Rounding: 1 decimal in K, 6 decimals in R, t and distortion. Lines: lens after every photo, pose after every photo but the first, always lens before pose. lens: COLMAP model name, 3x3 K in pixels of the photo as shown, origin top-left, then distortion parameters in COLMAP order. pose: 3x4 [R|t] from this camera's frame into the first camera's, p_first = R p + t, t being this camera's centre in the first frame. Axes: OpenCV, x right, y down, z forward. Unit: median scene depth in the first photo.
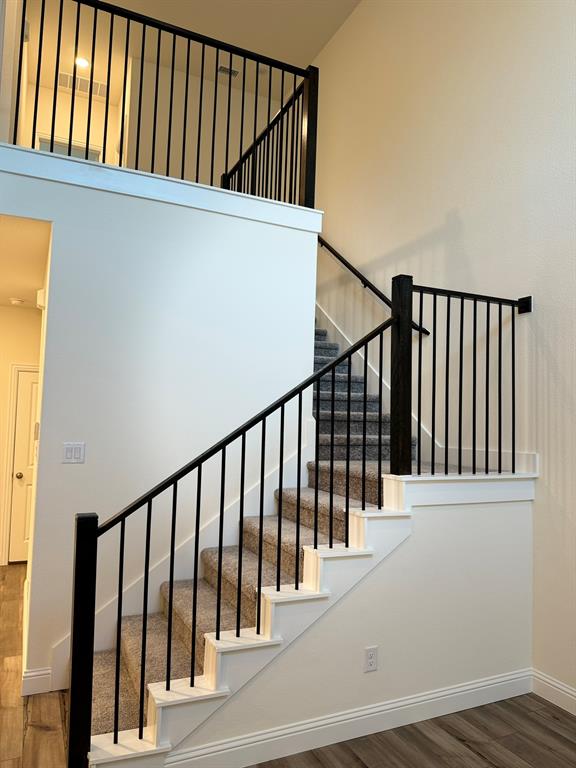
lens RADIAL K [[547.1, 0, 289.7], [0, 547.1, 387.5], [0, 0, 1]] dist [0.126822, -0.195600]
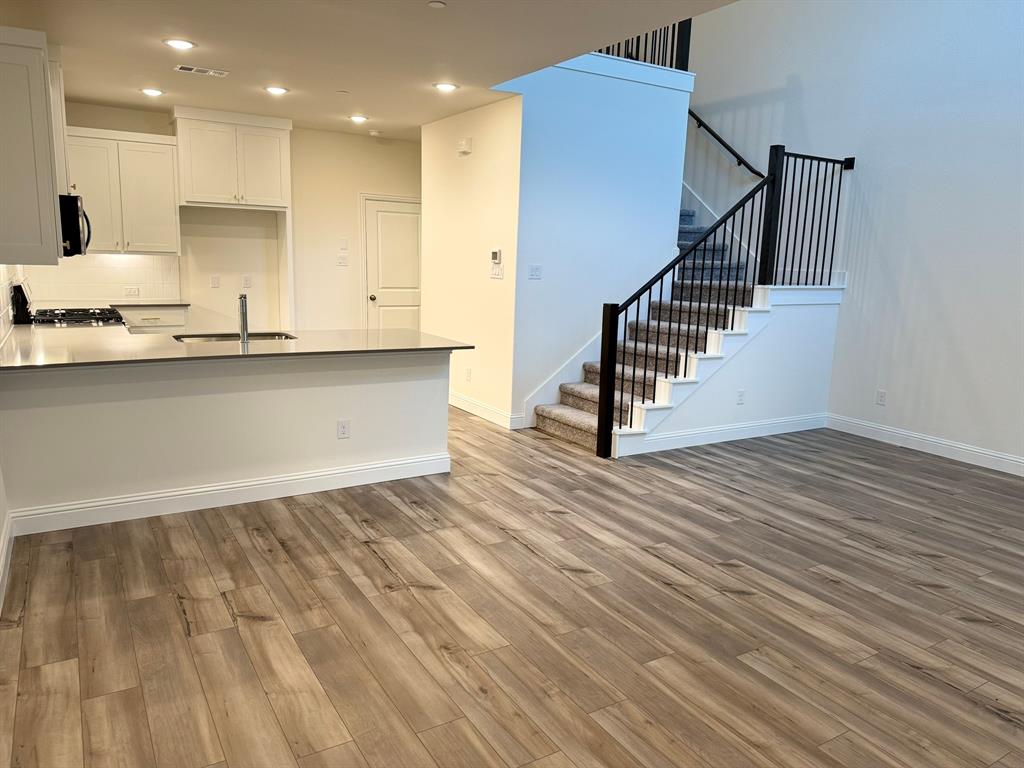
lens RADIAL K [[729.4, 0, 514.1], [0, 729.4, 382.7], [0, 0, 1]] dist [0.126822, -0.195600]
pose [[0.995037, -0.013827, 0.098538, -0.629065], [-0.009872, 0.971694, 0.236035, -0.048645], [-0.099012, -0.235837, 0.966736, -0.875485]]
